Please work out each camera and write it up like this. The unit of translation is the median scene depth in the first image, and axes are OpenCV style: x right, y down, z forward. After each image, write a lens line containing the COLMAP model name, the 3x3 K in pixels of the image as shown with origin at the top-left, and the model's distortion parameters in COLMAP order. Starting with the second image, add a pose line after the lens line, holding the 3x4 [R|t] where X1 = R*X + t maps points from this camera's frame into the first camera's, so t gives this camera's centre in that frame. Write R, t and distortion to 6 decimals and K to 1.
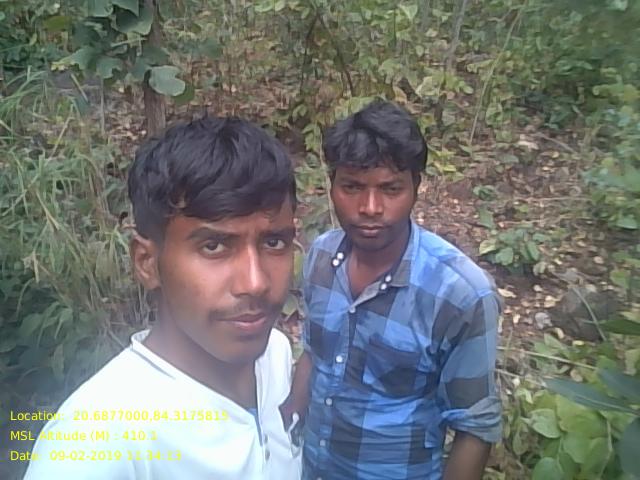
lens RADIAL K [[514.8, 0, 324.4], [0, 514.8, 237.2], [0, 0, 1]] dist [0.054887, -0.084443]
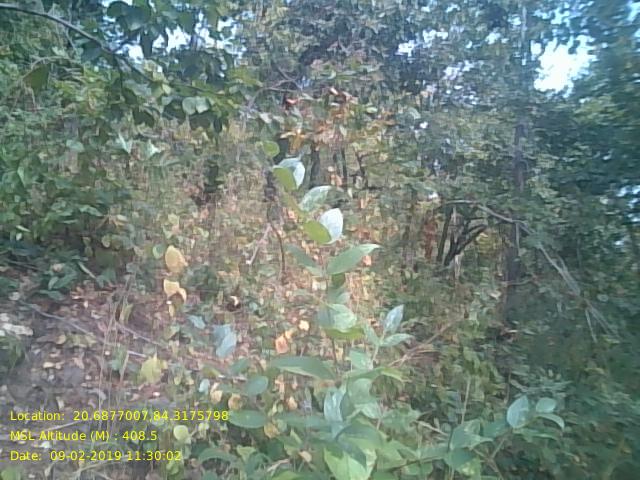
lens RADIAL K [[514.8, 0, 324.4], [0, 514.8, 237.2], [0, 0, 1]] dist [0.054887, -0.084443]
pose [[0.629739, 0.031500, 0.776168, 0.125140], [0.168555, 0.969831, -0.176116, -0.099860], [-0.758299, 0.241734, 0.605431, 0.282574]]
